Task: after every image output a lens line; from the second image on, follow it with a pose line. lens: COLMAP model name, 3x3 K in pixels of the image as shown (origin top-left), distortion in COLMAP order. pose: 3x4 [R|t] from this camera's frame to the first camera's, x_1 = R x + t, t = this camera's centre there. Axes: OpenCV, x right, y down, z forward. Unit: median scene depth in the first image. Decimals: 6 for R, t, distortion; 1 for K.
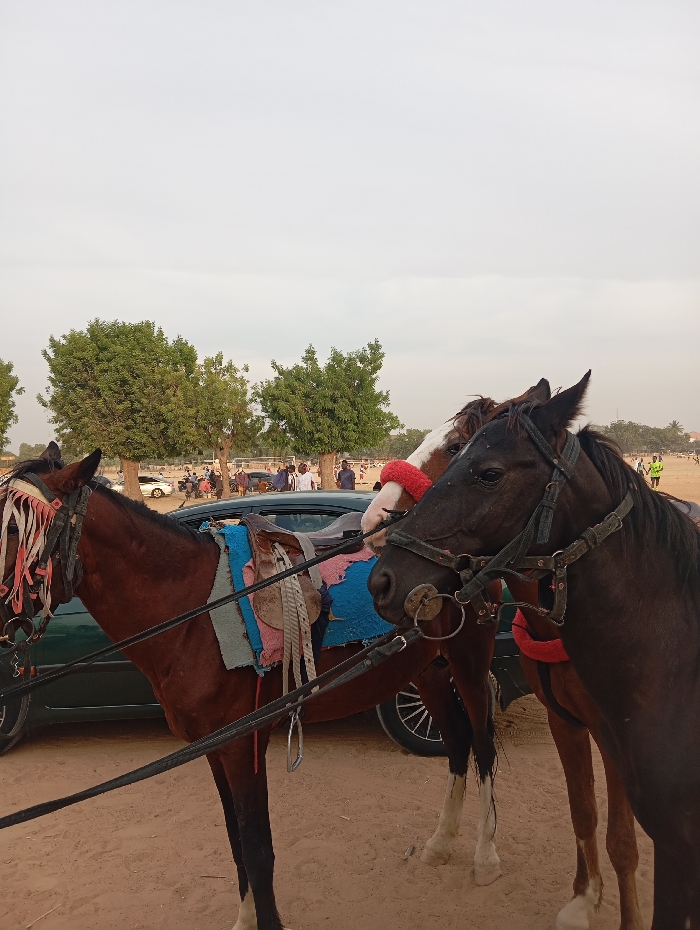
lens RADIAL K [[760.2, 0, 350.0], [0, 760.2, 465.0], [0, 0, 1]] dist [0.048300, -0.000582]
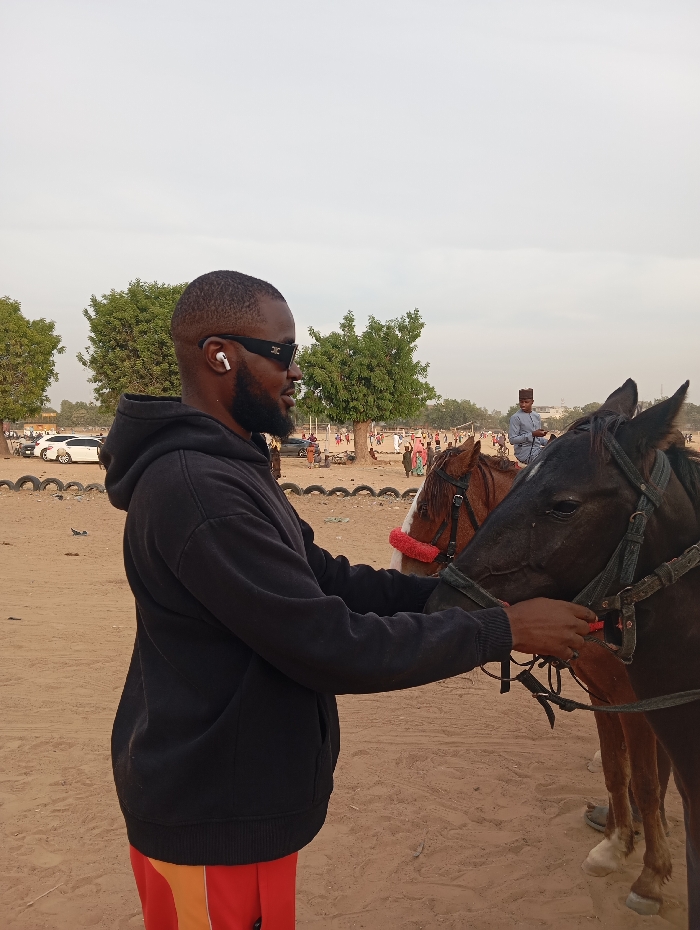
lens RADIAL K [[760.2, 0, 350.0], [0, 760.2, 465.0], [0, 0, 1]] dist [0.048300, -0.000582]
pose [[0.998274, 0.037342, -0.045333, 0.001787], [-0.035356, 0.998412, 0.043863, -0.002393], [0.046899, -0.042184, 0.998009, 0.003897]]
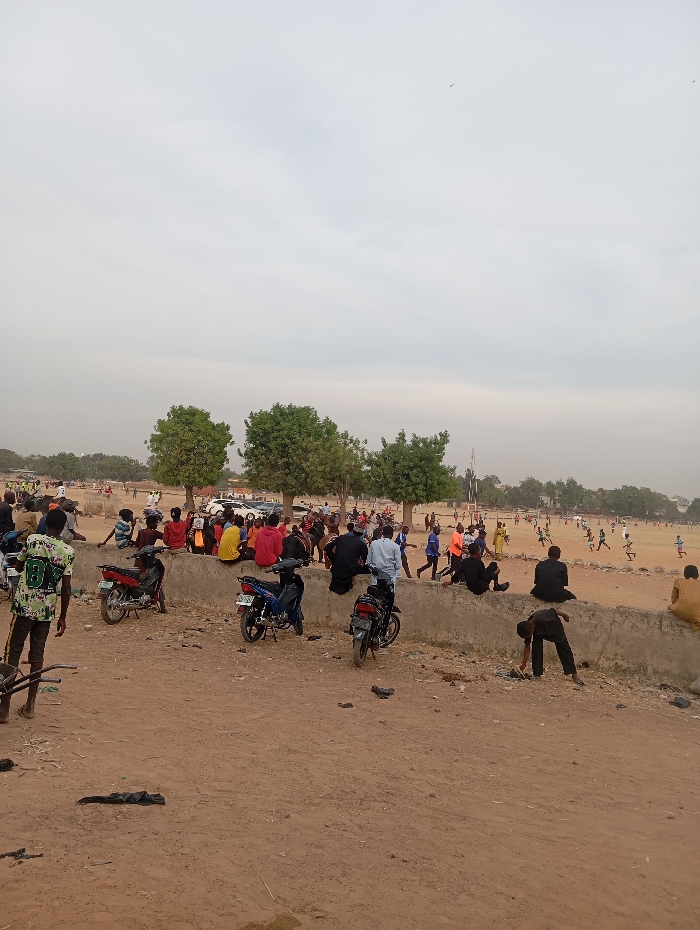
lens RADIAL K [[760.2, 0, 350.0], [0, 760.2, 465.0], [0, 0, 1]] dist [0.048300, -0.000582]
pose [[0.951257, 0.082209, -0.297240, 0.305486], [-0.097387, 0.994574, -0.036596, -0.024613], [0.292618, 0.063759, 0.954101, -0.464562]]
